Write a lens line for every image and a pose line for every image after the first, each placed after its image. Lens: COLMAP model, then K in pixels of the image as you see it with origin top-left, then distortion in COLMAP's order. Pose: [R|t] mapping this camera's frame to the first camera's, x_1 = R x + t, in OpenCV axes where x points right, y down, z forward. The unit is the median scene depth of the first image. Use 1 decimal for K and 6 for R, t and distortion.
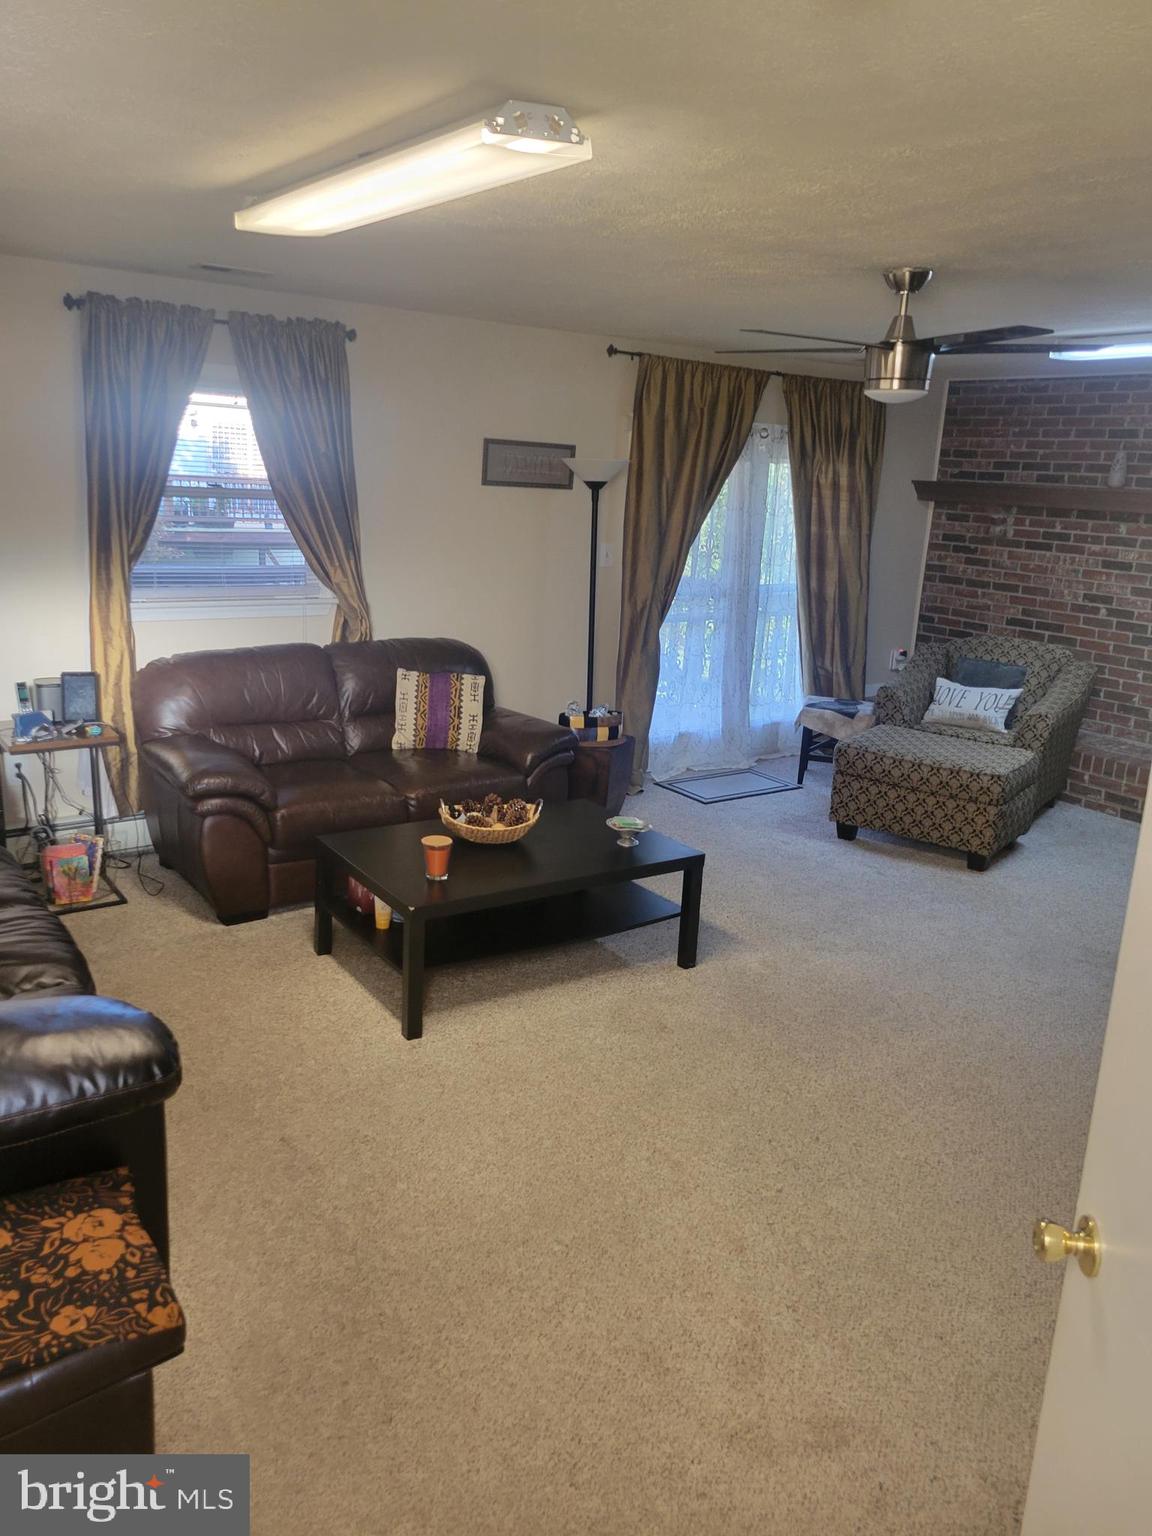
lens RADIAL K [[1150.4, 0, 577.2], [0, 1150.4, 760.3], [0, 0, 1]] dist [0.033712, -0.017038]
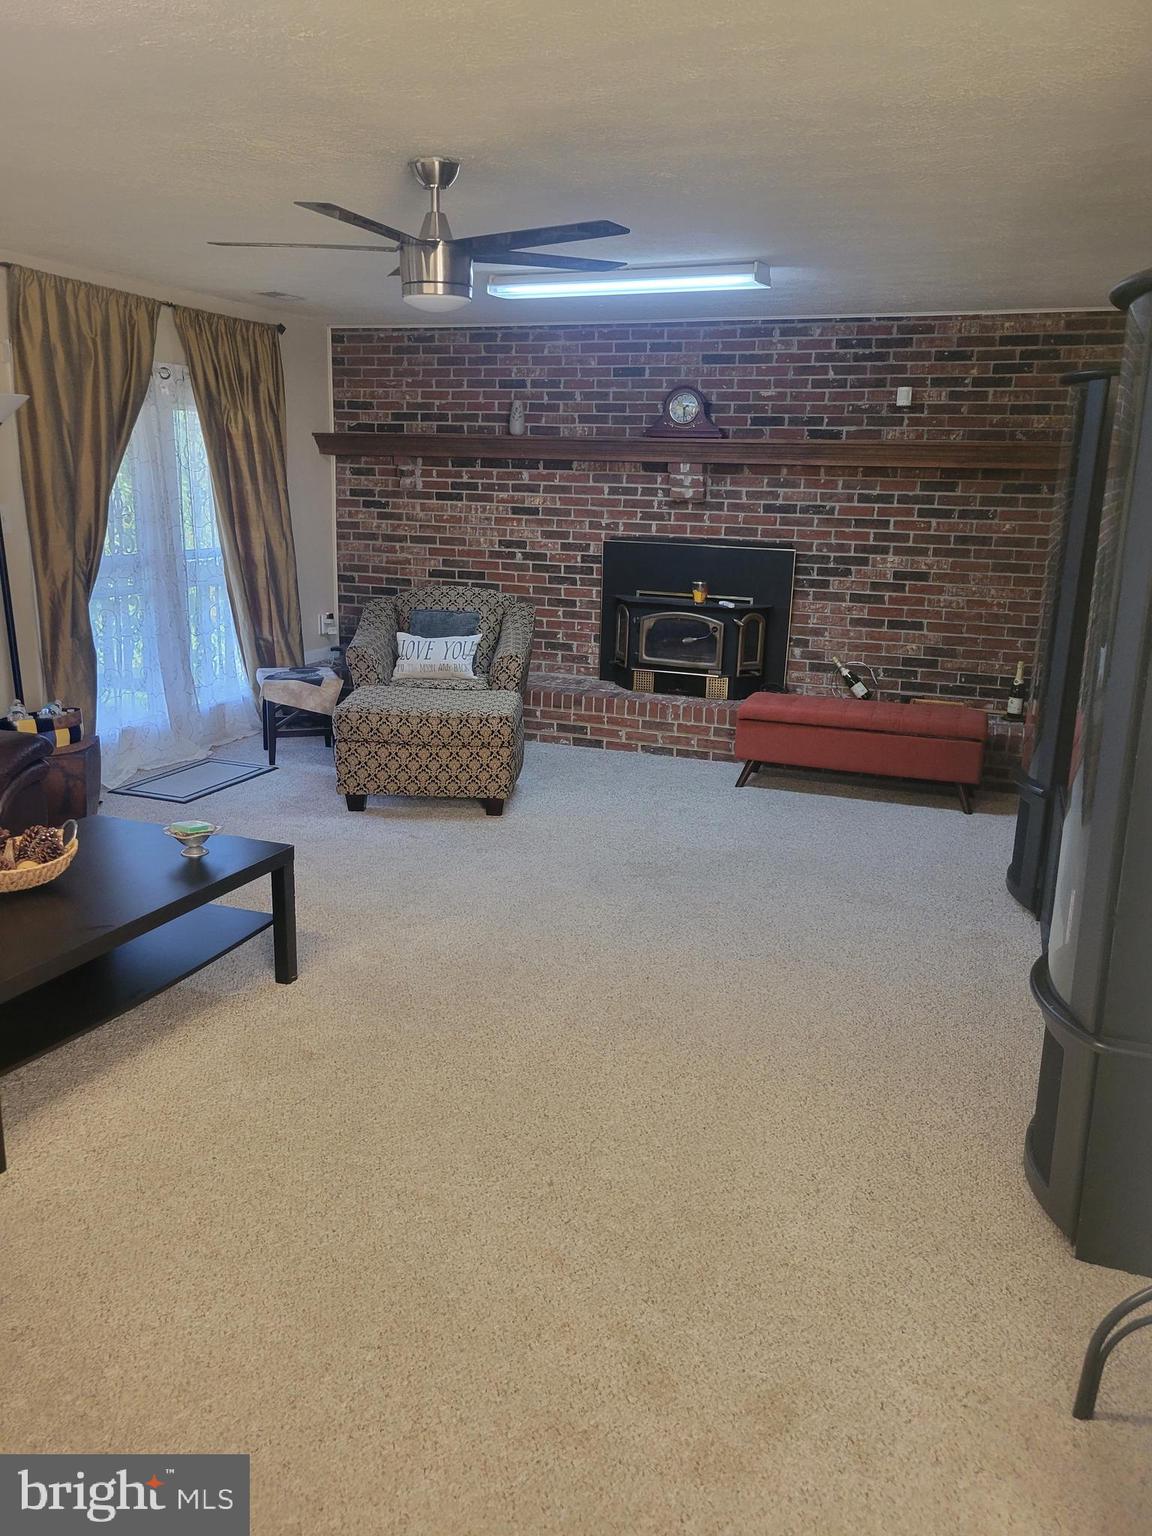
lens RADIAL K [[1150.4, 0, 578.5], [0, 1150.4, 774.0], [0, 0, 1]] dist [0.033712, -0.017038]
pose [[0.822737, -0.168916, 0.542743, -0.109427], [0.155820, 0.985271, 0.070438, 0.001241], [-0.546647, 0.026618, 0.836940, 0.109695]]
